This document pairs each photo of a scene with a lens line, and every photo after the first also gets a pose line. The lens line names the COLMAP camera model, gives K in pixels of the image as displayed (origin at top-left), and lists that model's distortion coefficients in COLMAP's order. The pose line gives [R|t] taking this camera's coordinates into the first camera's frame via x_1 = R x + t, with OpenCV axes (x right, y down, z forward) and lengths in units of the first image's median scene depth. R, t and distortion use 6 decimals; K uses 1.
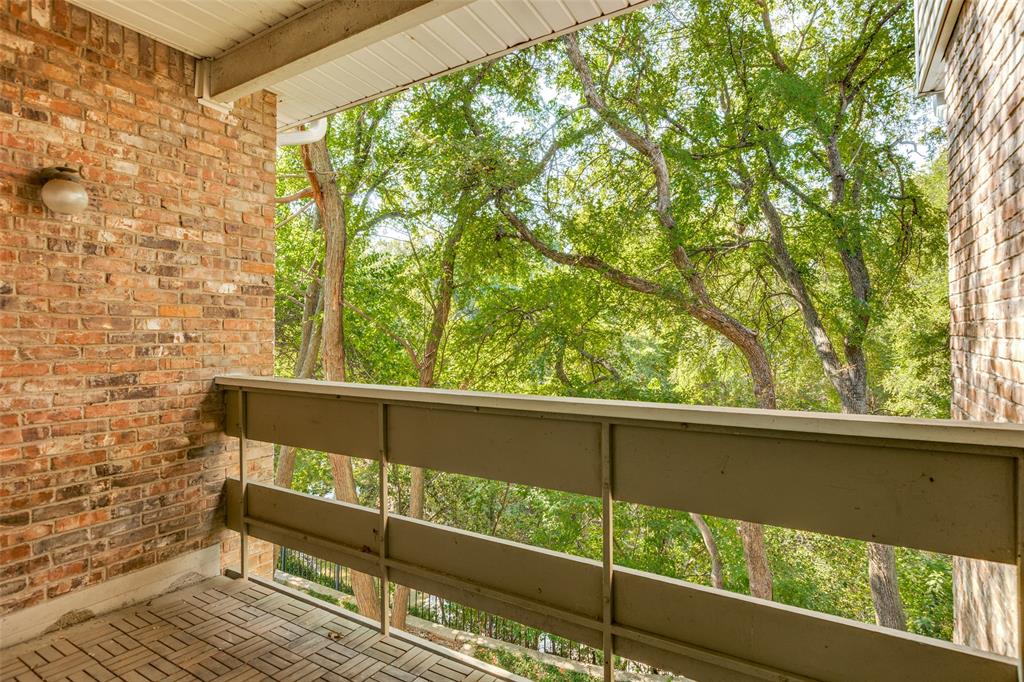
lens RADIAL K [[528.8, 0, 519.7], [0, 528.8, 336.4], [0, 0, 1]] dist [0.000779, 0.002047]
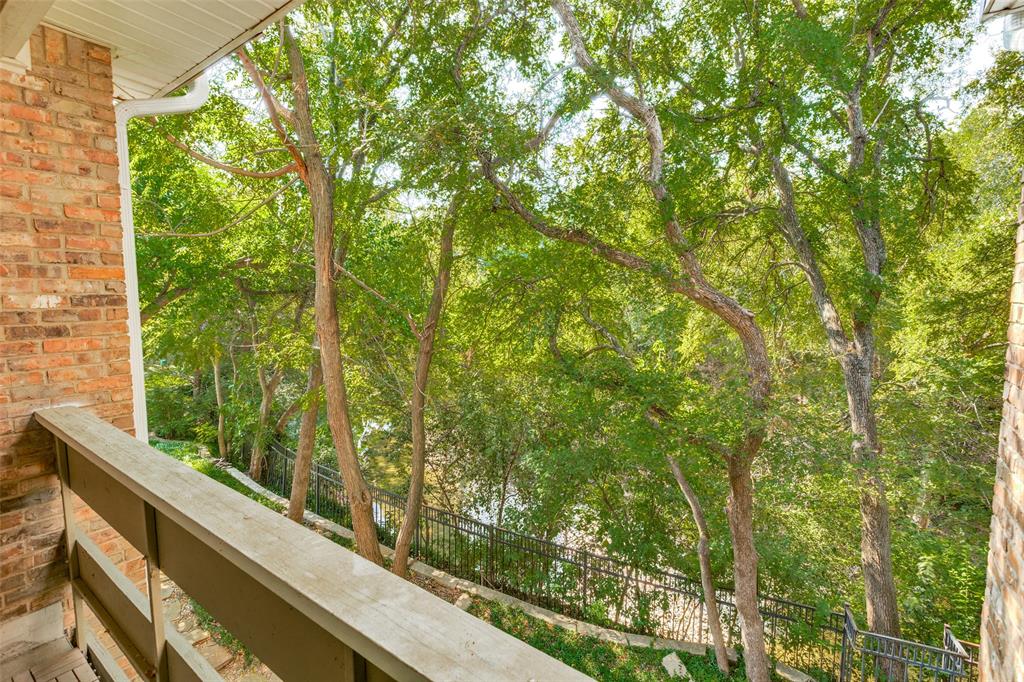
lens RADIAL K [[475.4, 0, 508.6], [0, 475.4, 339.5], [0, 0, 1]] dist [0.003091, 0.000356]
pose [[0.997143, 0.009881, -0.074889, 0.205640], [-0.002640, 0.995361, 0.096179, -0.104971], [0.075492, -0.095706, 0.992543, 0.326945]]
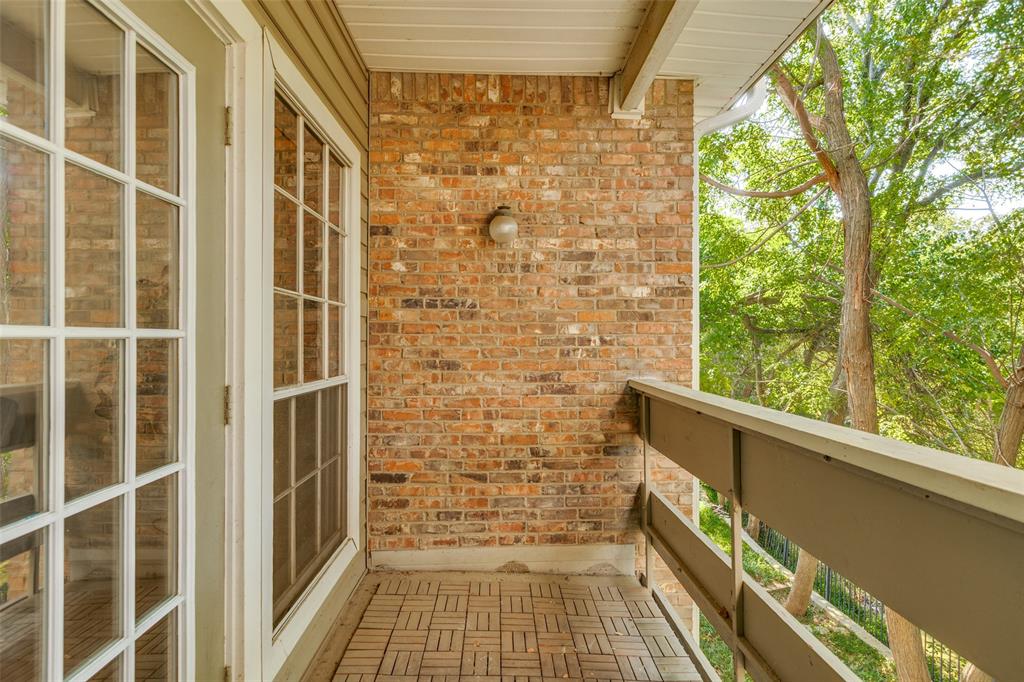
lens RADIAL K [[528.8, 0, 512.8], [0, 528.8, 335.5], [0, 0, 1]] dist [0.000779, 0.002047]
pose [[0.547673, -0.009859, -0.836634, 0.153719], [0.001409, 0.999940, -0.010861, 0.002500], [0.836691, 0.004769, 0.547654, 0.247519]]
